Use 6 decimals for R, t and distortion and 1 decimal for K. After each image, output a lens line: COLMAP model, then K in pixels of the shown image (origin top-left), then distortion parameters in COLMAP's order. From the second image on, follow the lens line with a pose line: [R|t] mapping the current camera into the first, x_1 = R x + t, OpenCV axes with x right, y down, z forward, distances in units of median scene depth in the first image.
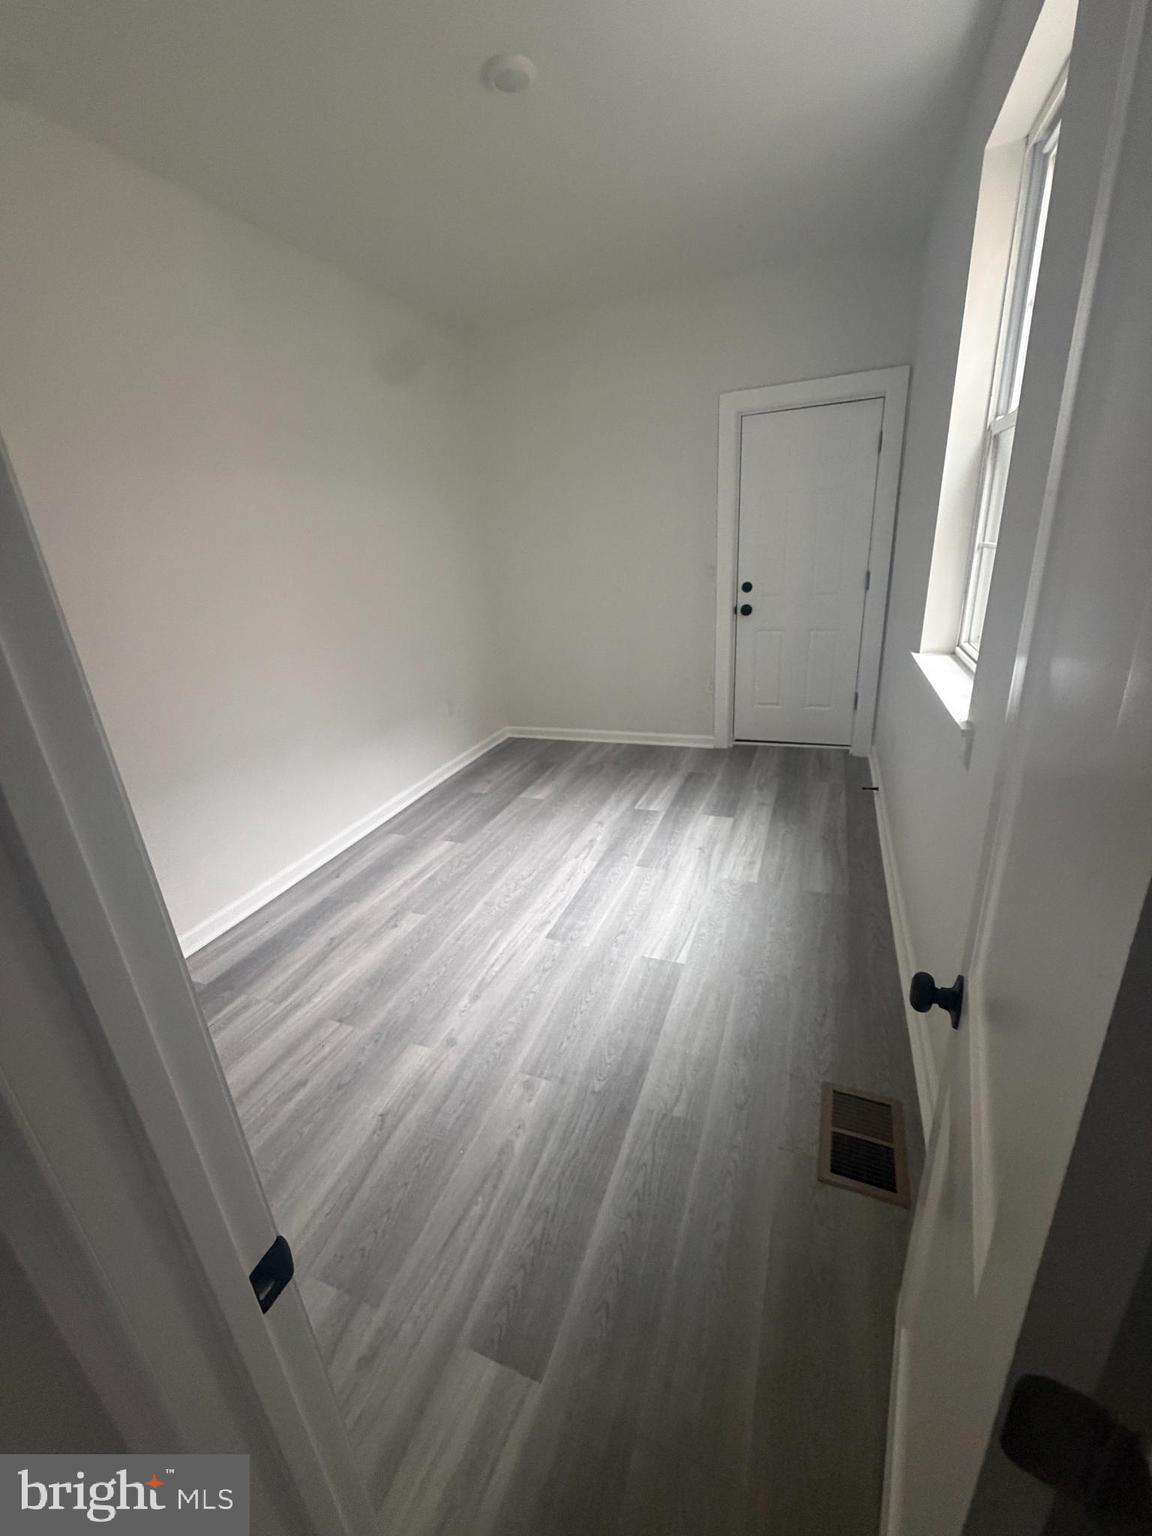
lens RADIAL K [[616.2, 0, 576.0], [0, 616.2, 768.0], [0, 0, 1]] dist [-0.000347, 0.000175]
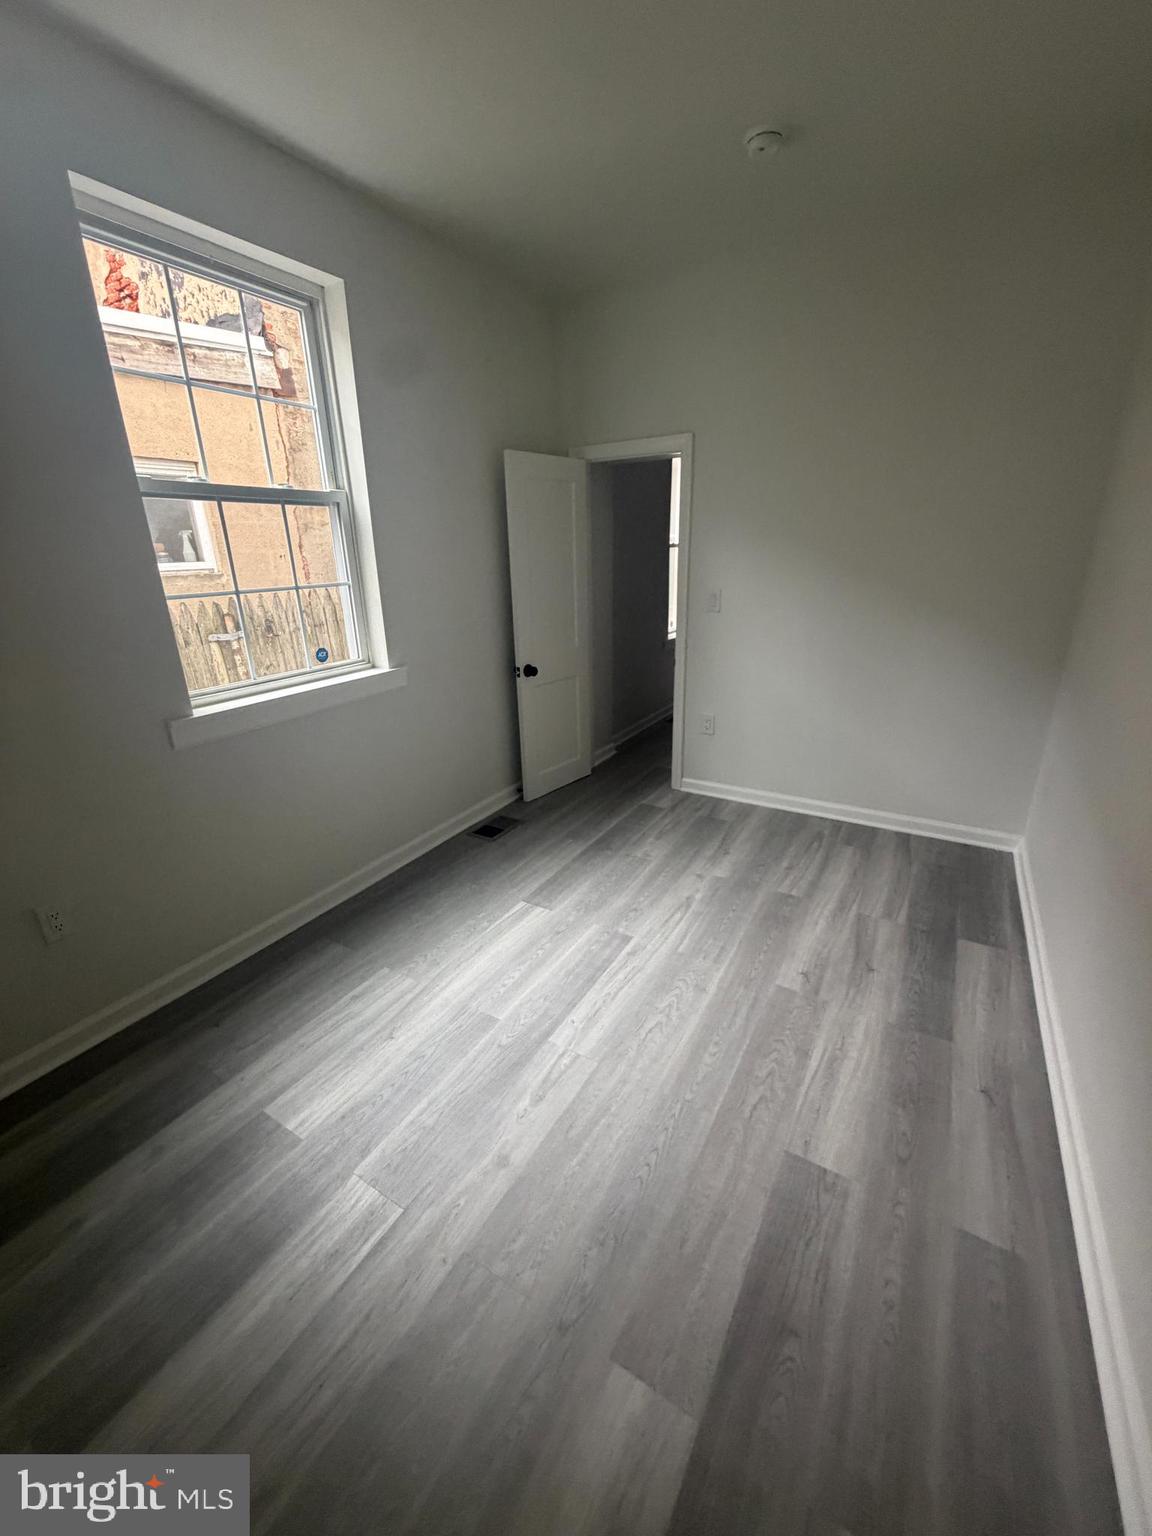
lens RADIAL K [[616.2, 0, 576.0], [0, 616.2, 768.0], [0, 0, 1]] dist [-0.000347, 0.000175]
pose [[-0.981930, 0.029223, 0.186975, -0.151370], [0.142898, 0.762246, 0.631317, -0.576663], [-0.124072, 0.646627, -0.752648, 1.548546]]
